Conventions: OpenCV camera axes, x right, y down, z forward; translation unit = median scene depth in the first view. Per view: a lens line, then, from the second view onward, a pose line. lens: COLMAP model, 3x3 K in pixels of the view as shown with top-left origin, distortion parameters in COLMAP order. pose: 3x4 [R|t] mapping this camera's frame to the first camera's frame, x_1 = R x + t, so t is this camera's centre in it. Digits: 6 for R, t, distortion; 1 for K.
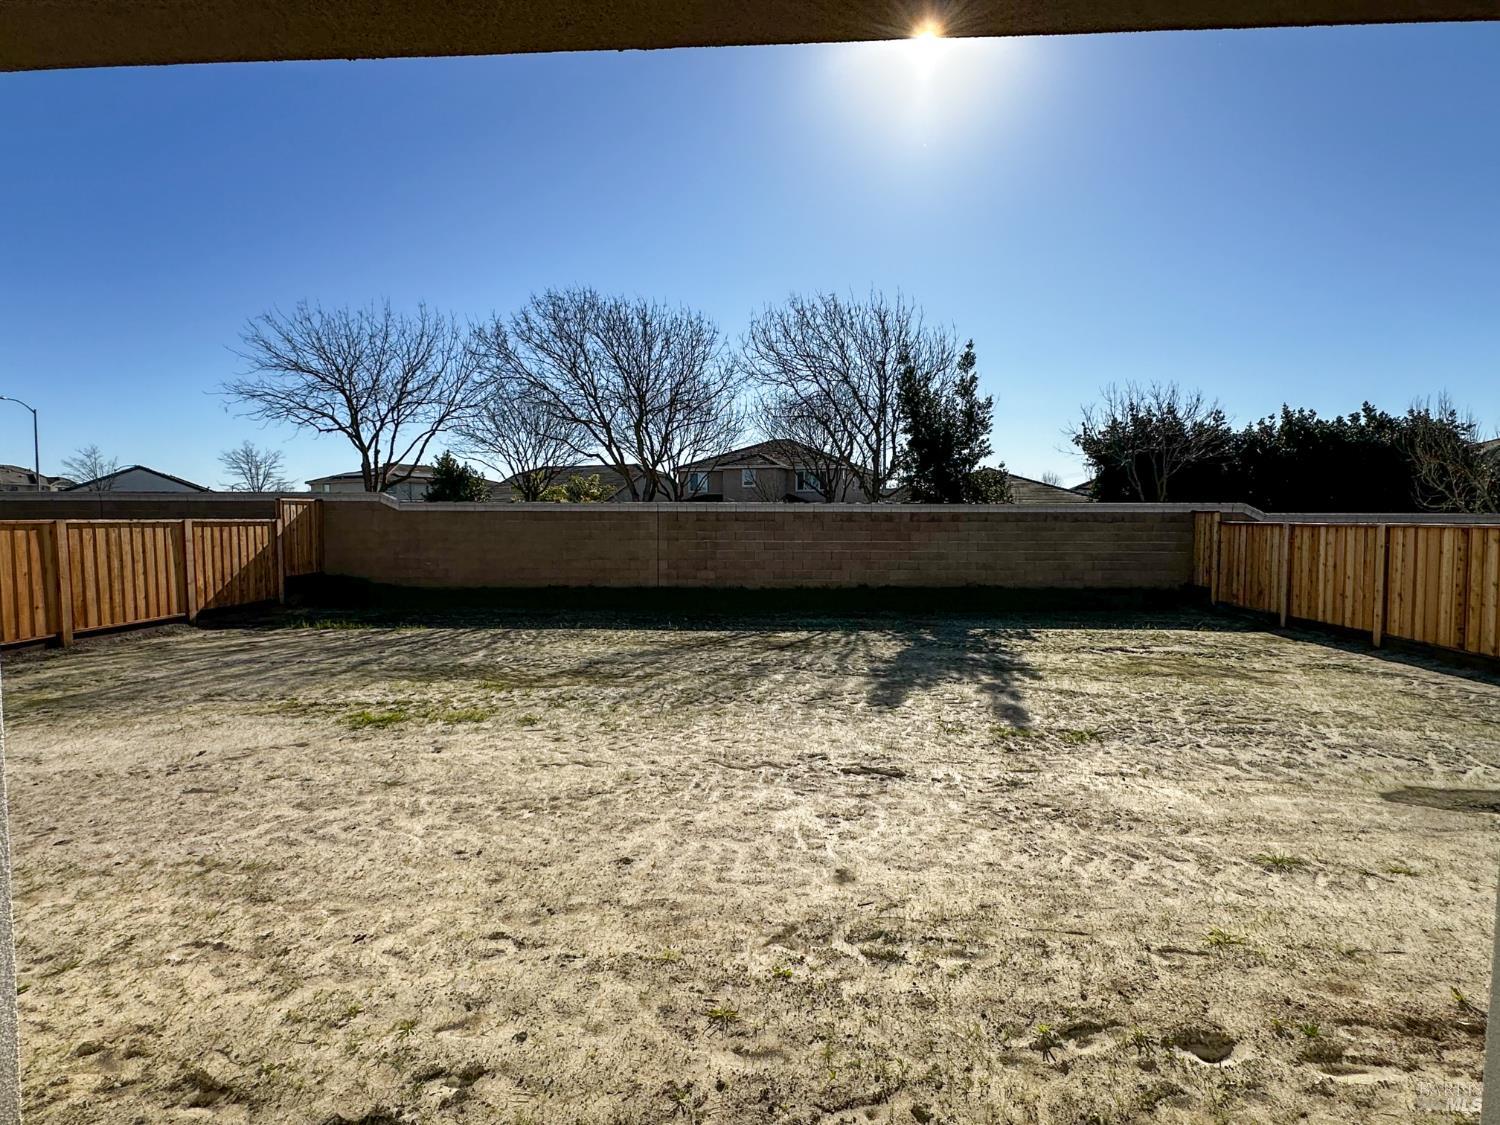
lens RADIAL K [[818.0, 0, 746.4], [0, 818.0, 568.8], [0, 0, 1]] dist [0.001367, -0.000143]
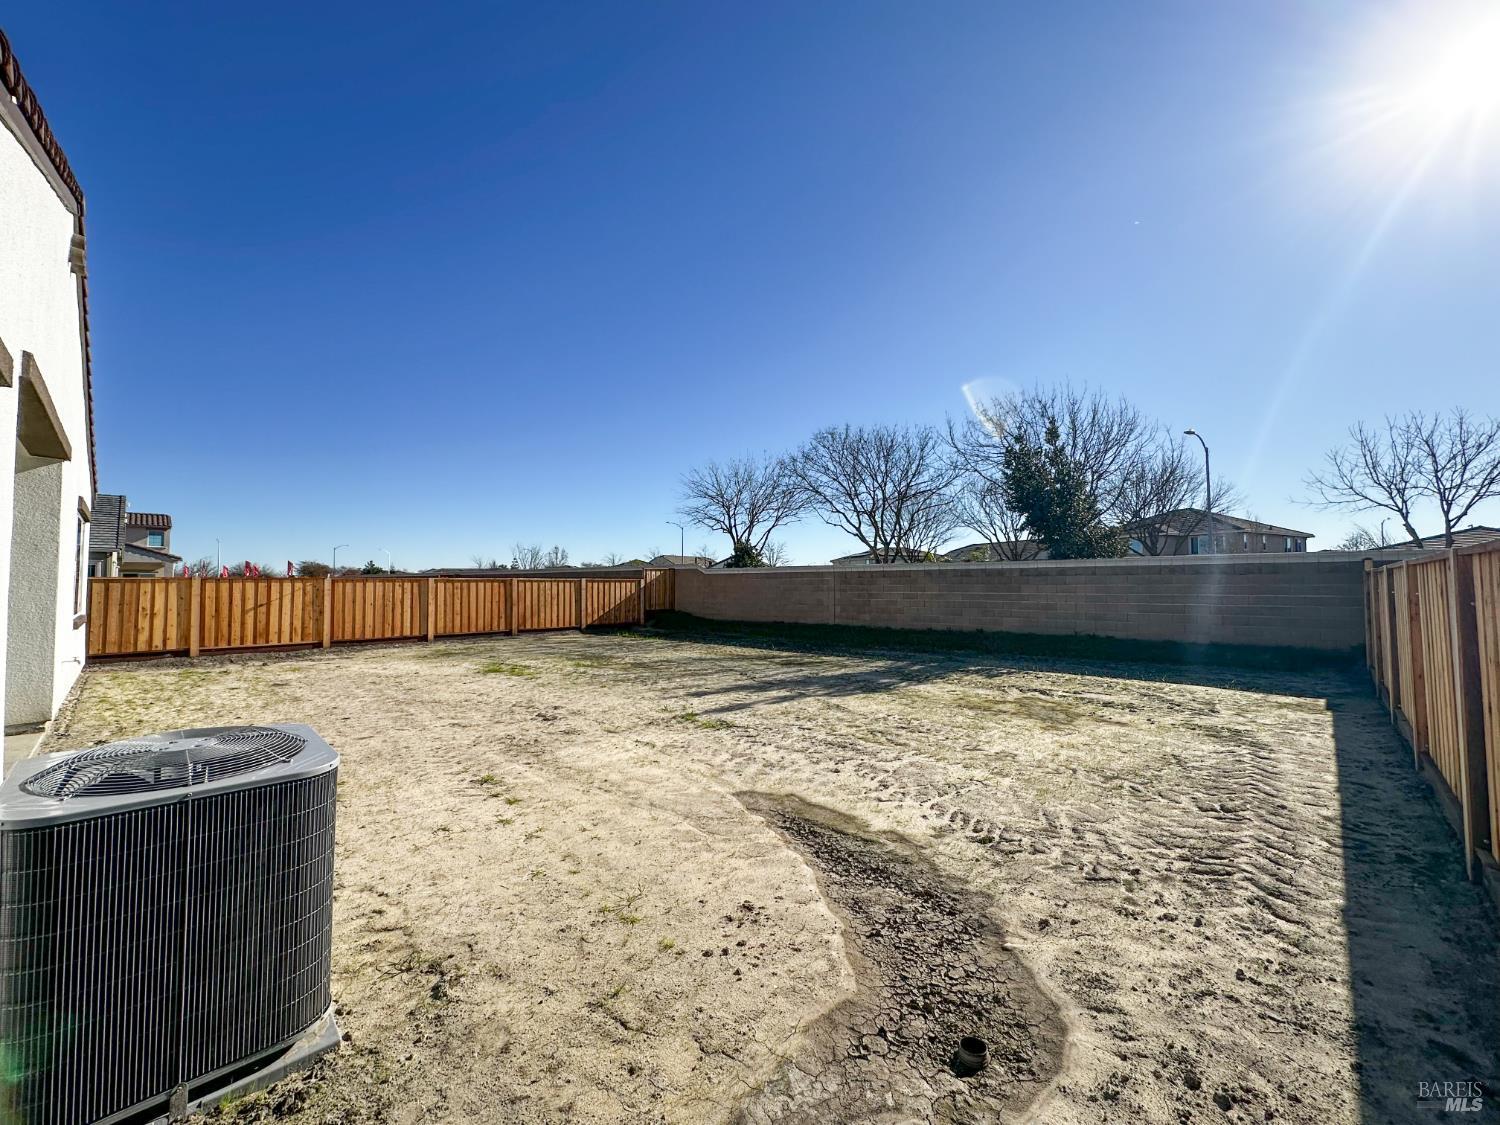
lens RADIAL K [[595.1, 0, 753.4], [0, 595.1, 557.3], [0, 0, 1]] dist [-0.005065, 0.001461]
pose [[0.771535, -0.032431, -0.635360, 0.533999], [-0.036055, 0.994866, -0.094564, 0.010440], [0.635165, 0.095867, 0.766404, 0.131683]]
